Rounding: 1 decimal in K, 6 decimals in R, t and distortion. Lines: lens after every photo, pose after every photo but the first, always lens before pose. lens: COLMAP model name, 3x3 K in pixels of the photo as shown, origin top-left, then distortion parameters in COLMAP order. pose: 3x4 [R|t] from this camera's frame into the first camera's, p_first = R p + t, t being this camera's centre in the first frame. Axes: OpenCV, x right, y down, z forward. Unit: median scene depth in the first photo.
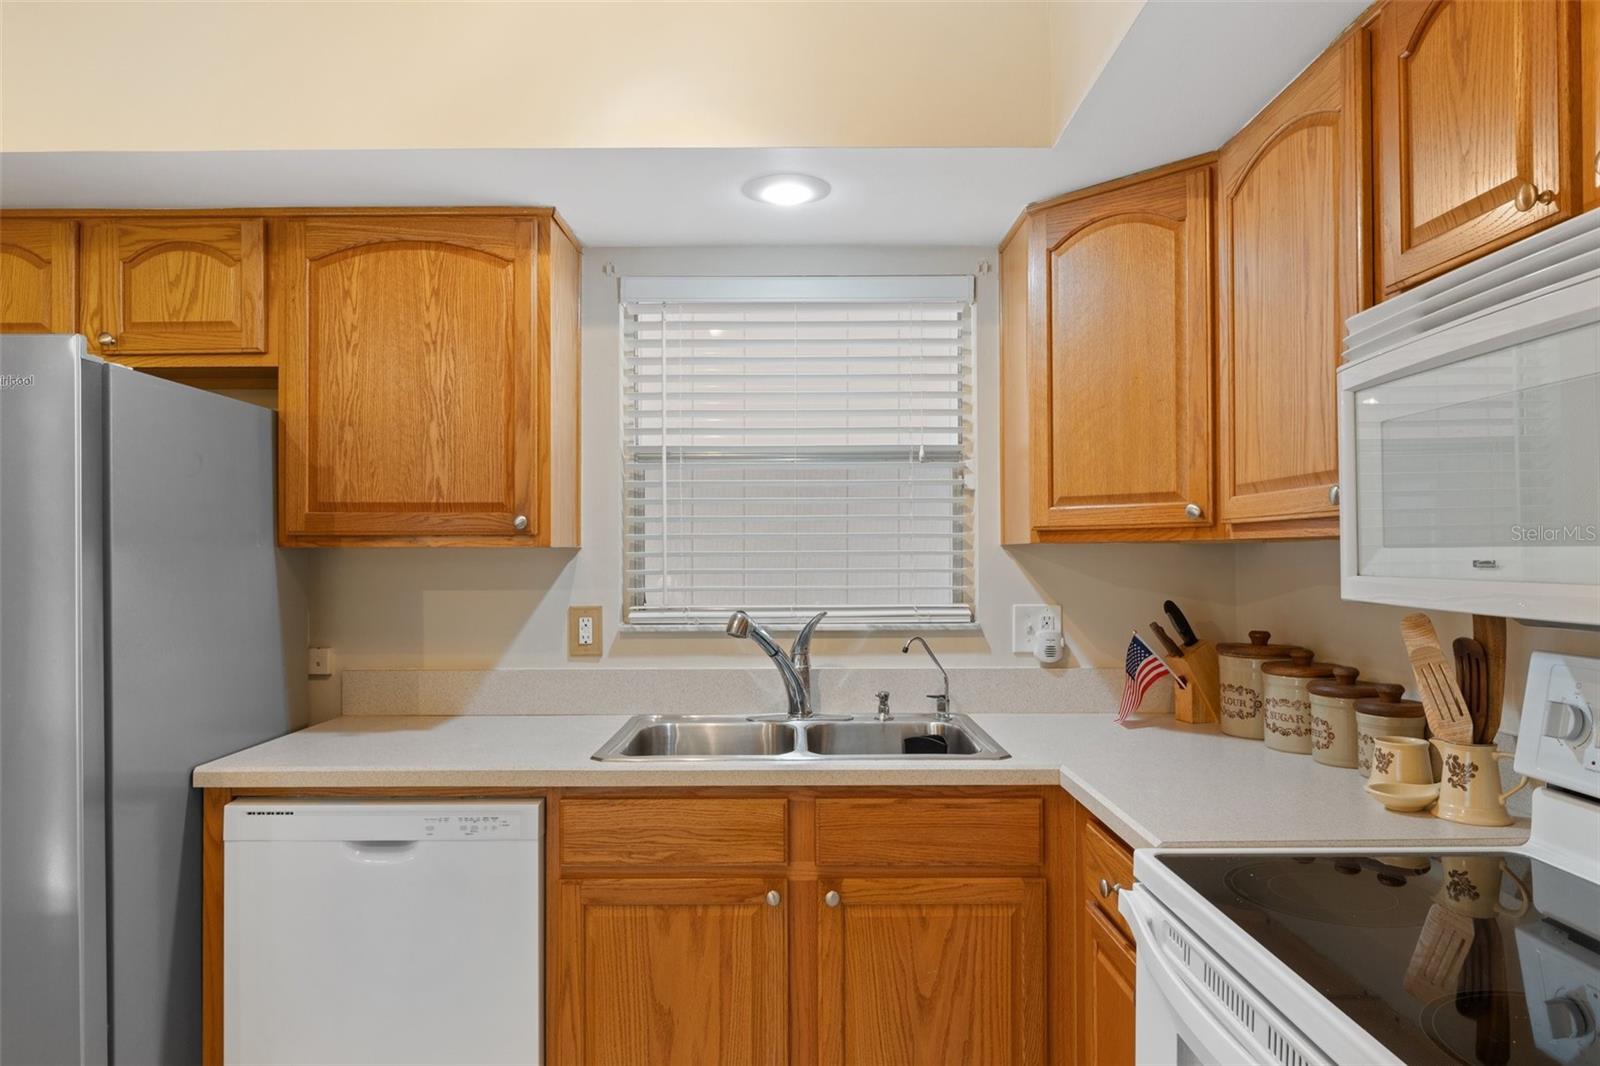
lens RADIAL K [[992.4, 0, 795.7], [0, 992.4, 542.4], [0, 0, 1]] dist [-0.003401, 0.000365]
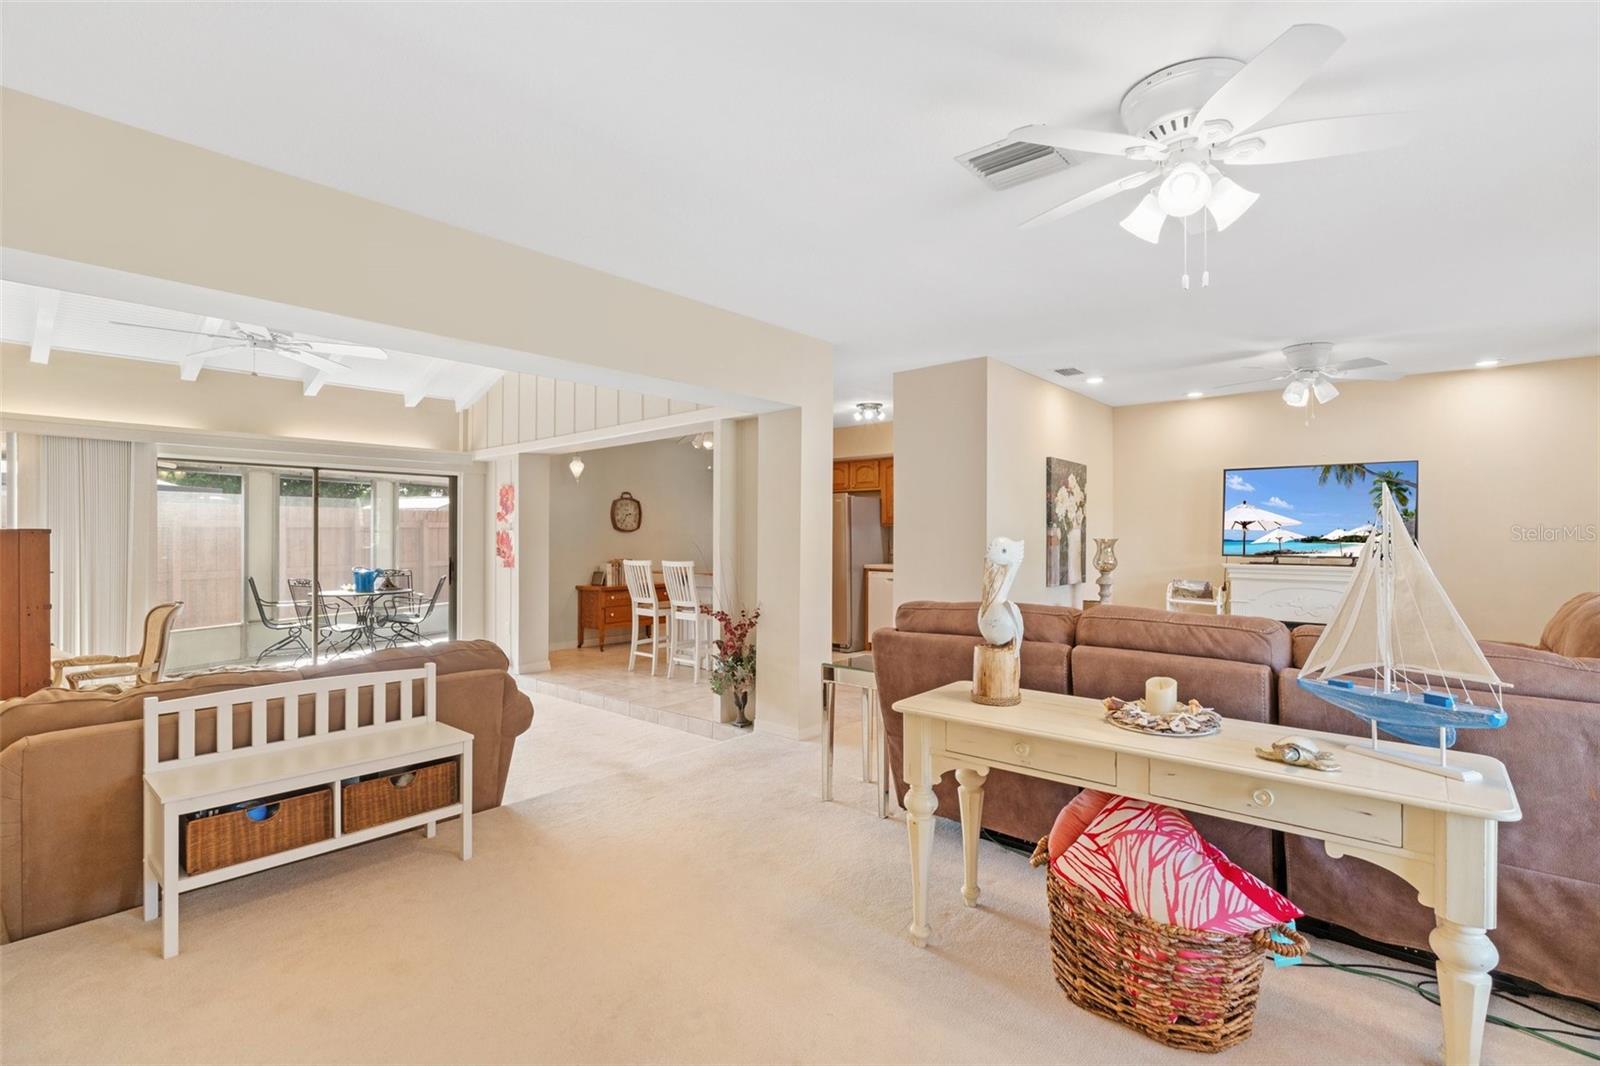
lens RADIAL K [[734.5, 0, 799.4], [0, 734.5, 537.3], [0, 0, 1]] dist [-0.017051, -0.000597]
pose [[0.747961, 0.005185, -0.663723, 1.626685], [0.003841, 0.999919, 0.012140, 0.015823], [0.663732, -0.011630, 0.747880, -2.038130]]
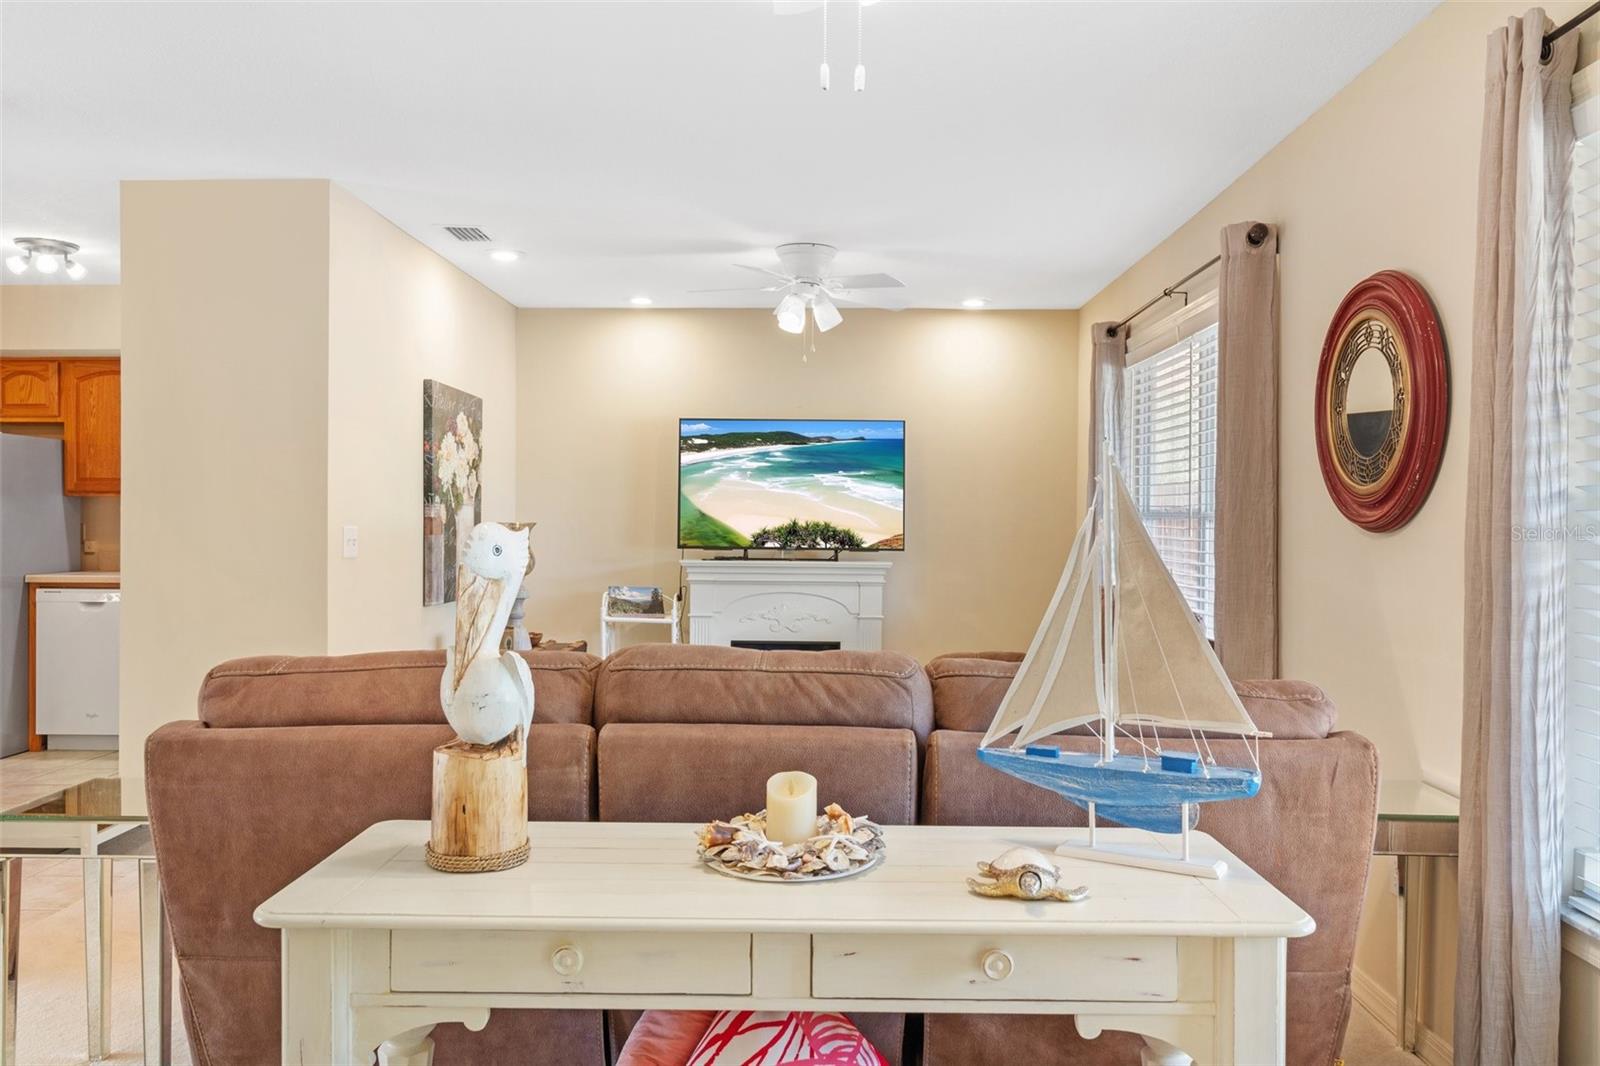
lens RADIAL K [[1180.4, 0, 804.8], [0, 1180.4, 529.2], [0, 0, 1]] dist [0.000637, -0.008496]
pose [[0.999653, 0.008196, -0.025048, 1.390653], [-0.007708, 0.999780, 0.019507, 0.016561], [0.025203, -0.019307, 0.999496, -1.881005]]
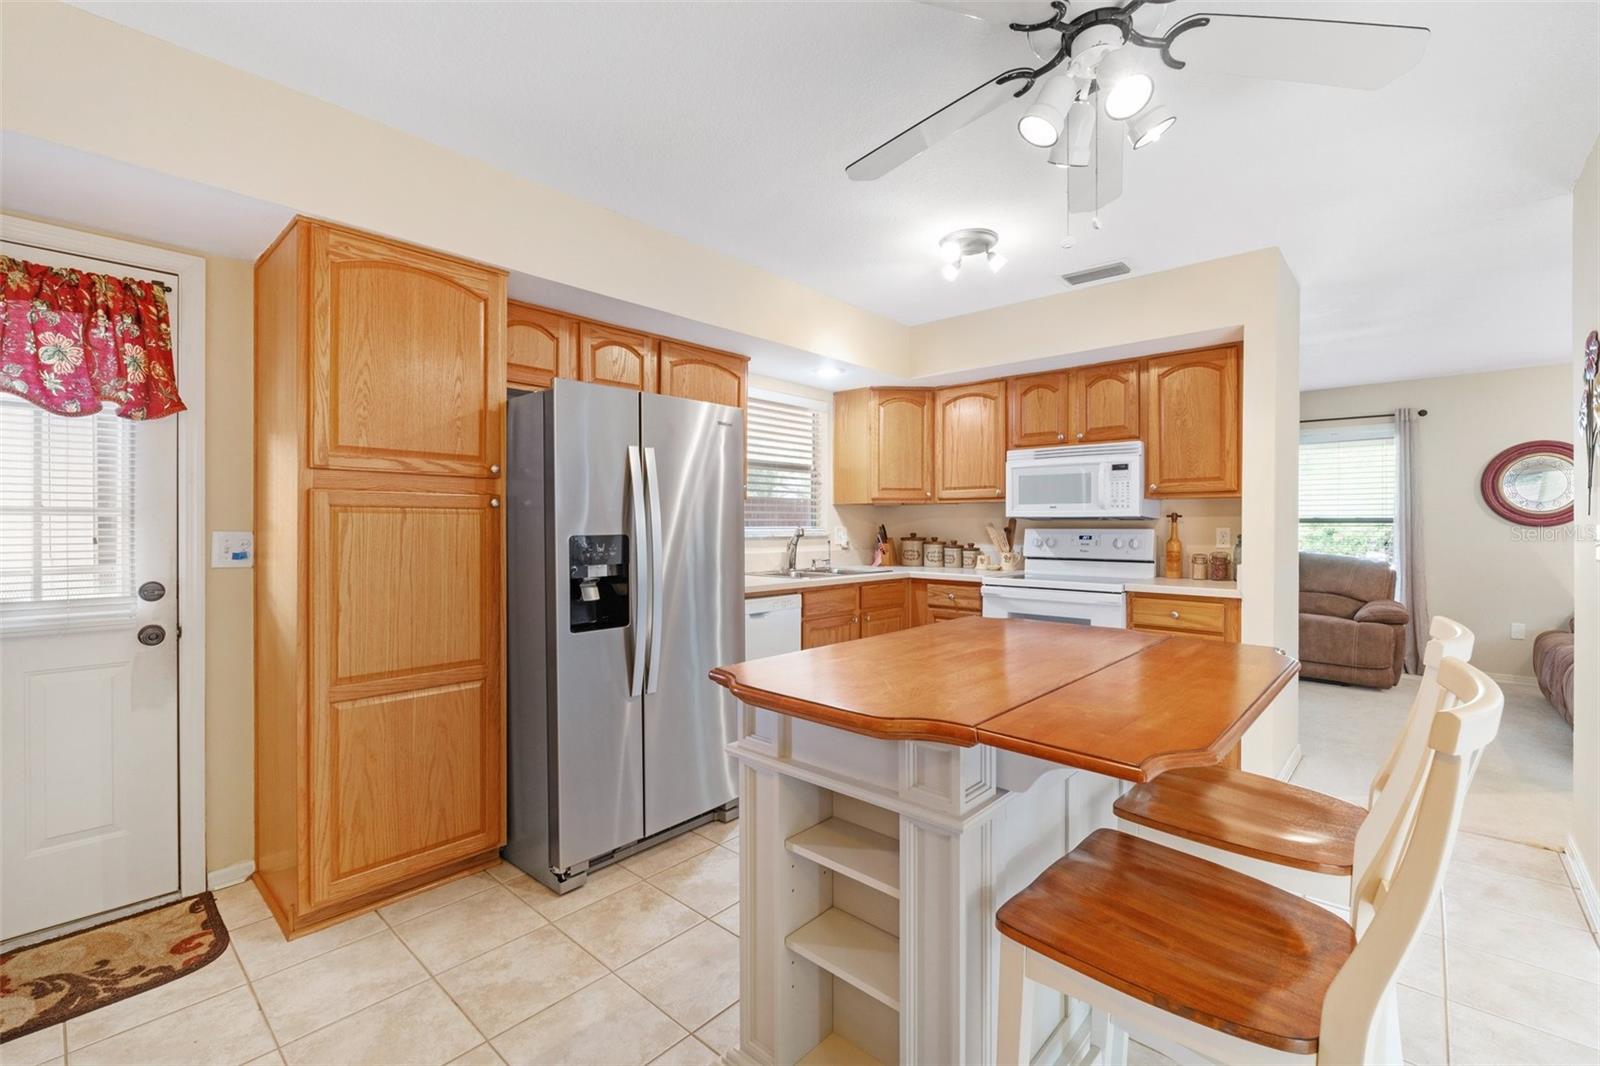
lens RADIAL K [[687.6, 0, 811.5], [0, 687.6, 530.5], [0, 0, 1]] dist [0.000878, 0.001008]
pose [[0.671399, -0.001690, 0.741094, -1.390863], [-0.014525, 0.999775, 0.015439, 0.052037], [-0.740954, -0.021131, 0.671223, -0.232958]]
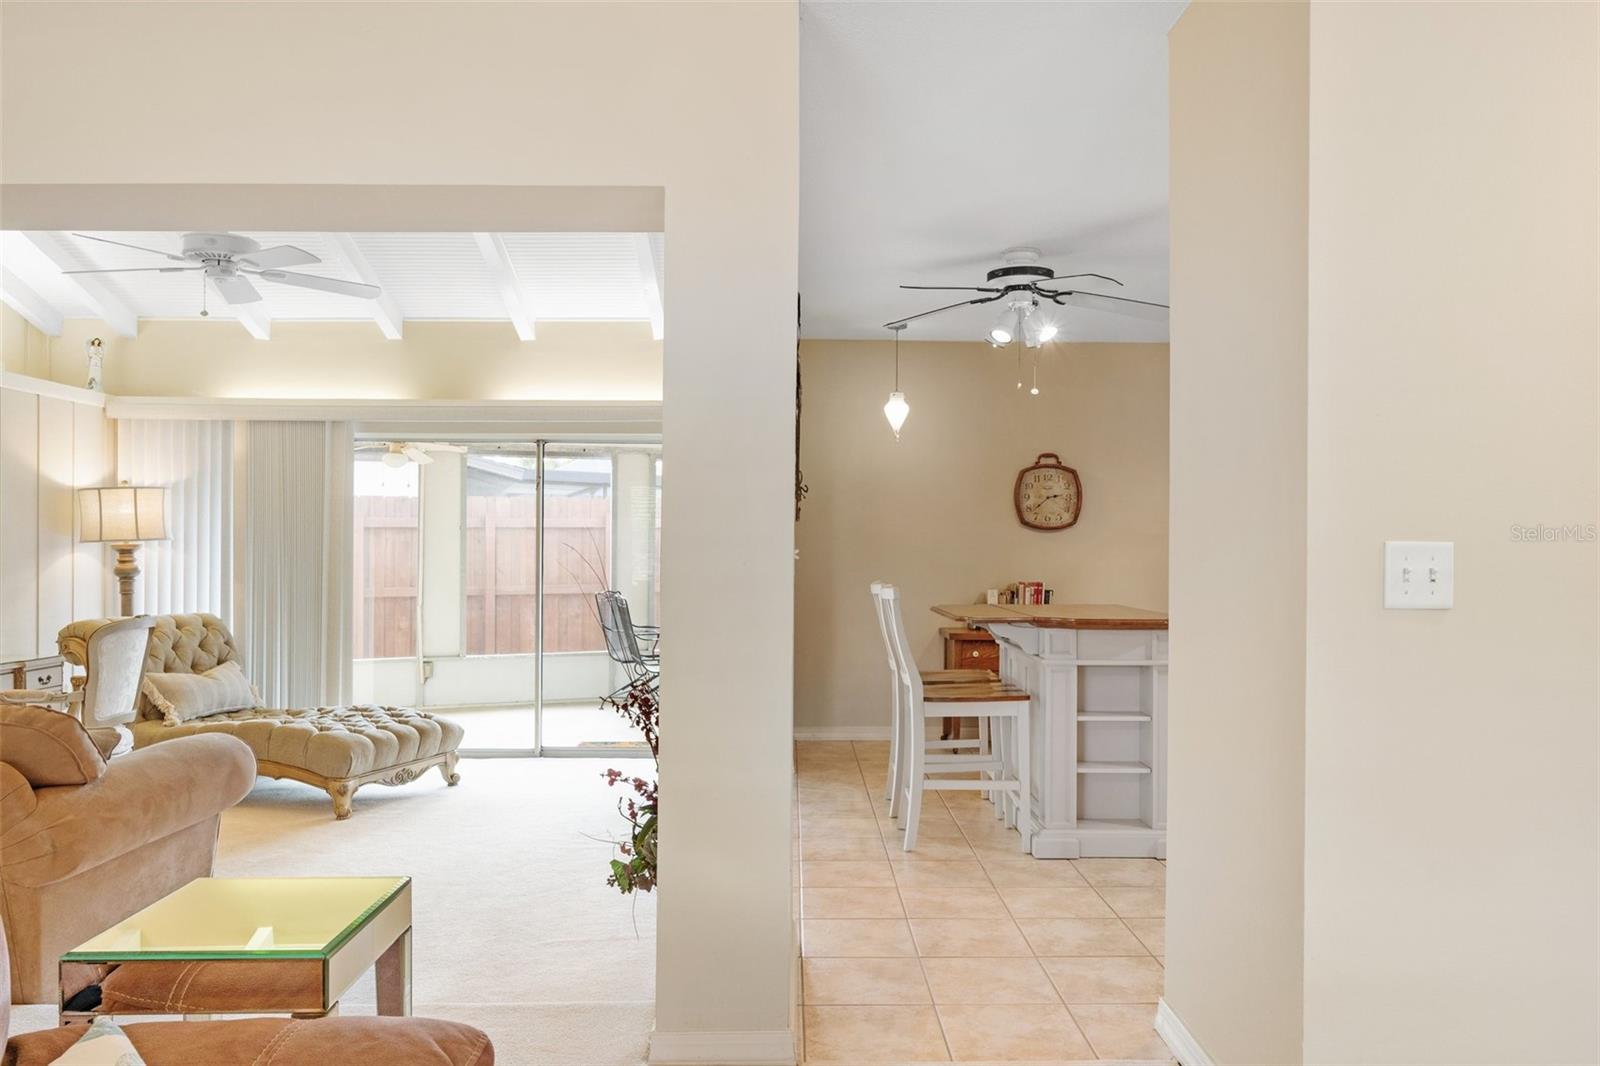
lens RADIAL K [[1134.6, 0, 796.4], [0, 1134.6, 539.0], [0, 0, 1]] dist [-0.001442, -0.001713]
pose [[-0.005452, 0.000106, -0.999985, 1.484281], [0.007150, 0.999974, 0.000067, 0.050525], [0.999960, -0.007149, -0.005452, -0.395385]]
